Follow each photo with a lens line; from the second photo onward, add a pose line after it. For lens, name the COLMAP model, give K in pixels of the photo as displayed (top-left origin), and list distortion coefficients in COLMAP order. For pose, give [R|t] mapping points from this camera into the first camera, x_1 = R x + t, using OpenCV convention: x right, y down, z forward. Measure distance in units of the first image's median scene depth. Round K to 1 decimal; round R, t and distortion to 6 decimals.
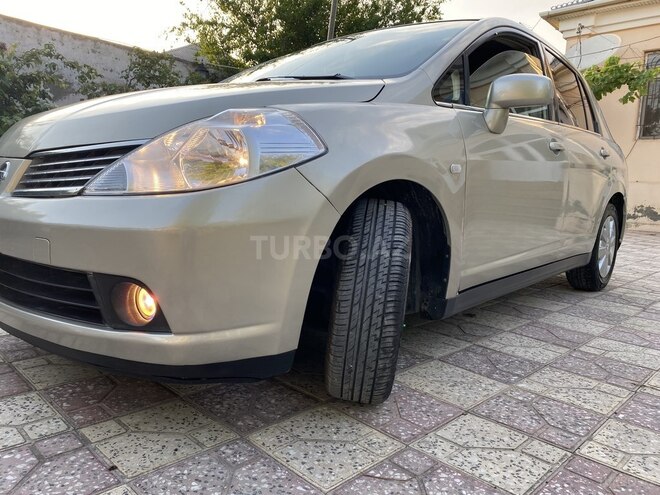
lens RADIAL K [[507.3, 0, 325.0], [0, 507.3, 244.2], [0, 0, 1]] dist [0.025202, -0.020727]
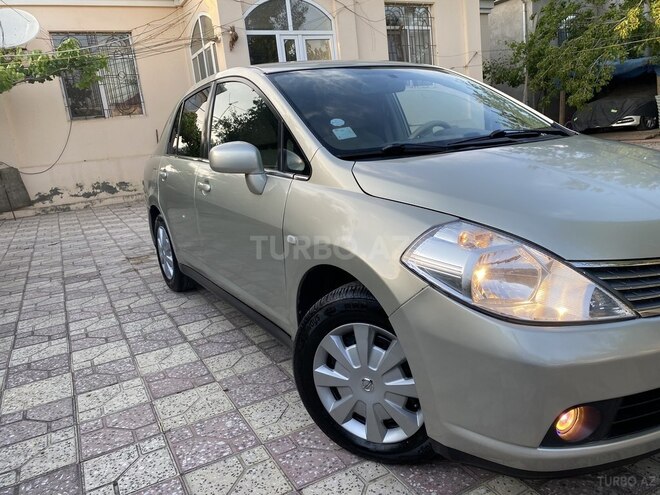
lens RADIAL K [[507.3, 0, 333.0], [0, 507.3, 243.5], [0, 0, 1]] dist [0.025202, -0.020727]
pose [[0.275699, -0.282645, 0.918750, -1.831347], [0.219510, 0.949050, 0.226096, -0.610327], [-0.935845, 0.139341, 0.323696, 1.480367]]
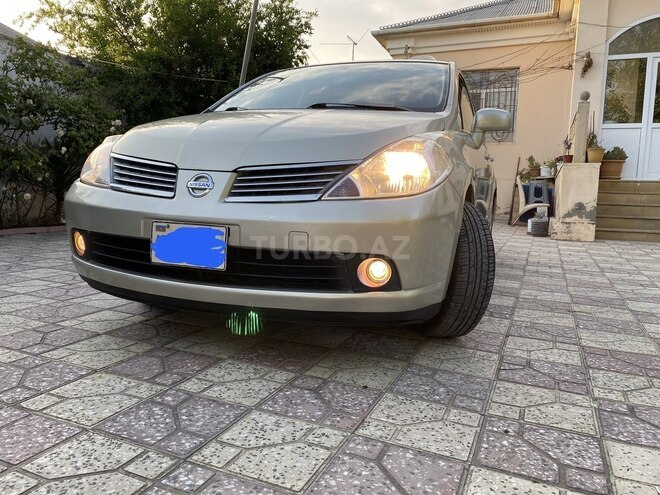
lens RADIAL K [[507.3, 0, 325.6], [0, 507.3, 246.0], [0, 0, 1]] dist [0.025202, -0.020727]
pose [[0.932034, -0.056569, 0.357928, -0.838199], [0.052130, 0.998397, 0.022048, -0.001114], [-0.358601, -0.001891, 0.933489, -0.257058]]
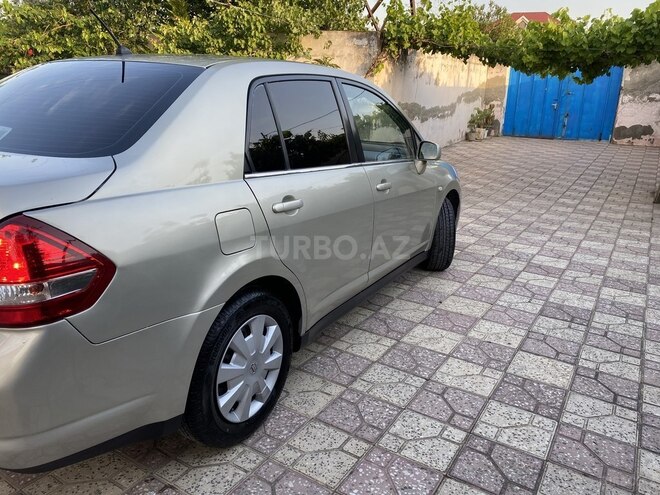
lens RADIAL K [[507.3, 0, 334.6], [0, 507.3, 242.1], [0, 0, 1]] dist [0.025202, -0.020727]
pose [[-0.968365, -0.026651, -0.248112, 0.643893], [-0.120652, 0.920343, 0.372037, -1.017844], [0.218433, 0.390202, -0.894444, 4.483336]]
